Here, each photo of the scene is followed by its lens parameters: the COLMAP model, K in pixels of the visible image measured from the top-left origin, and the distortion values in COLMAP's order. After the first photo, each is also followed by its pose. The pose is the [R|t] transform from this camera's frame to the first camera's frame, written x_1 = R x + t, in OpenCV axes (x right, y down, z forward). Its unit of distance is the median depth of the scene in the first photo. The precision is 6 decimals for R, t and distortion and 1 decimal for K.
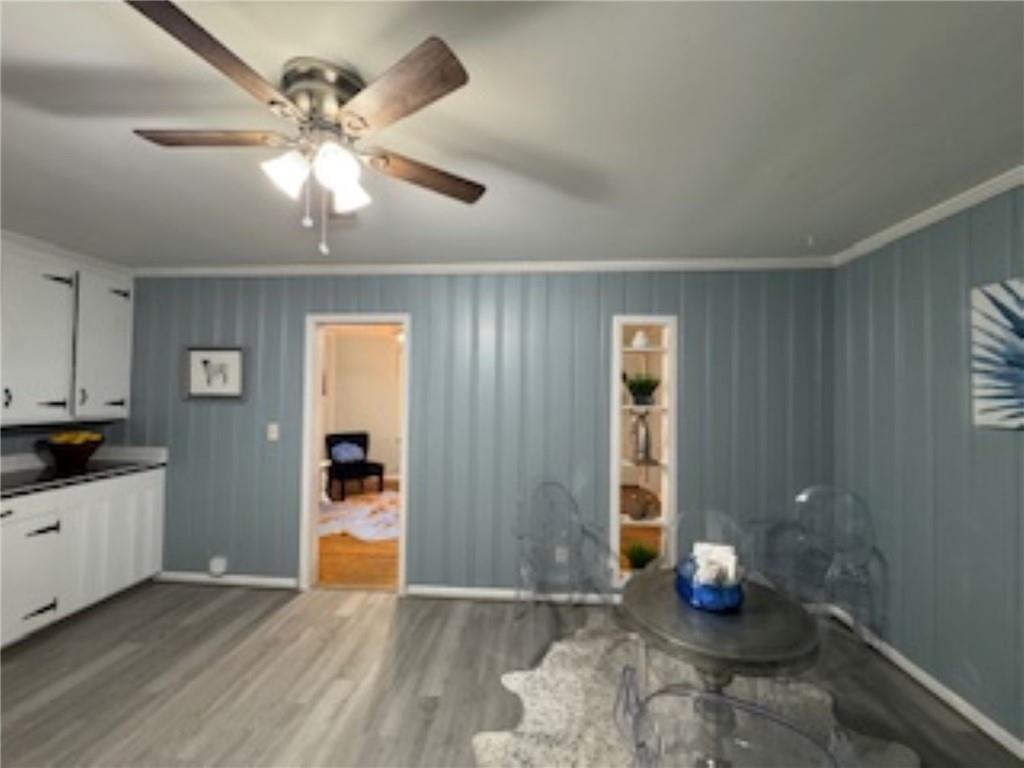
lens RADIAL K [[414.5, 0, 512.0], [0, 414.5, 384.0], [0, 0, 1]] dist [0.002412, 0.000131]
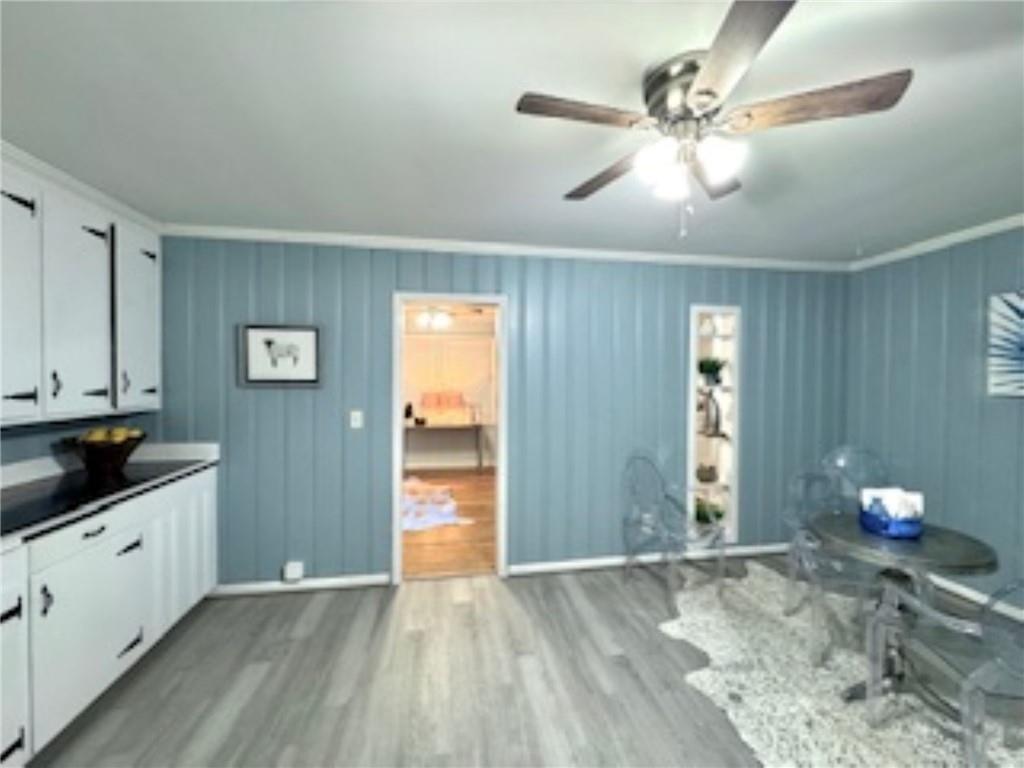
lens RADIAL K [[414.5, 0, 512.0], [0, 414.5, 384.0], [0, 0, 1]] dist [0.002412, 0.000131]
pose [[0.967352, -0.013229, 0.253092, -0.508323], [0.003493, 0.999238, 0.038875, 0.003391], [-0.253414, -0.036722, 0.966661, 0.035556]]
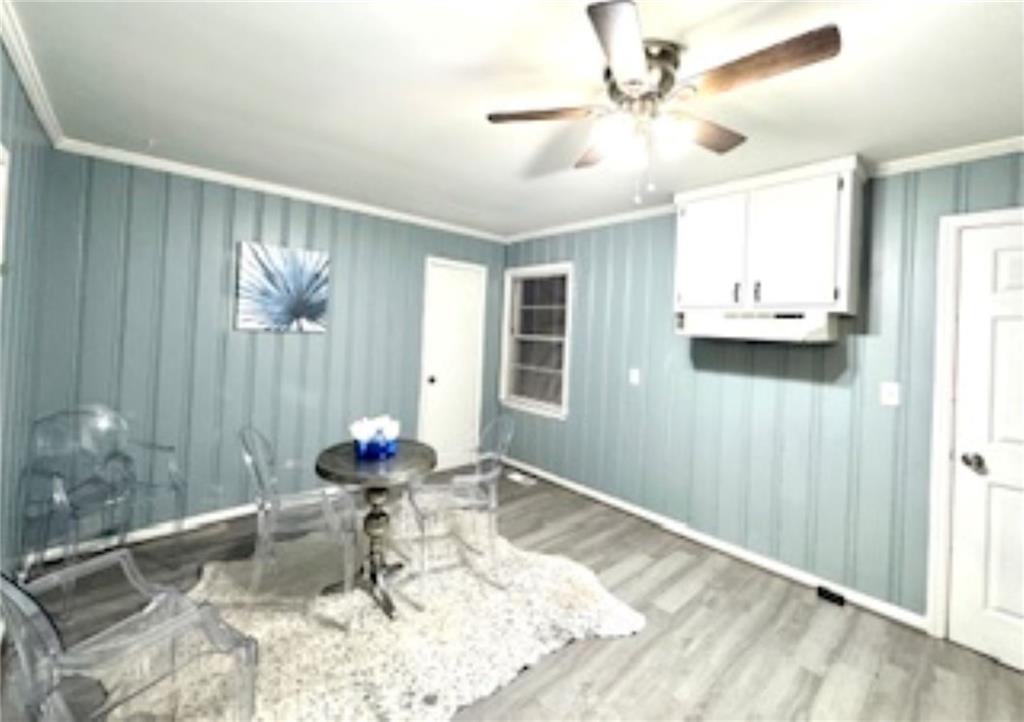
lens RADIAL K [[425.2, 0, 488.9], [0, 425.2, 326.1], [0, 0, 1]] dist [0.000192, 0.000007]
pose [[-0.702966, -0.034473, 0.710387, -0.449350], [-0.058827, 0.998220, -0.009772, 0.027451], [-0.708786, -0.048659, -0.703743, 0.934819]]
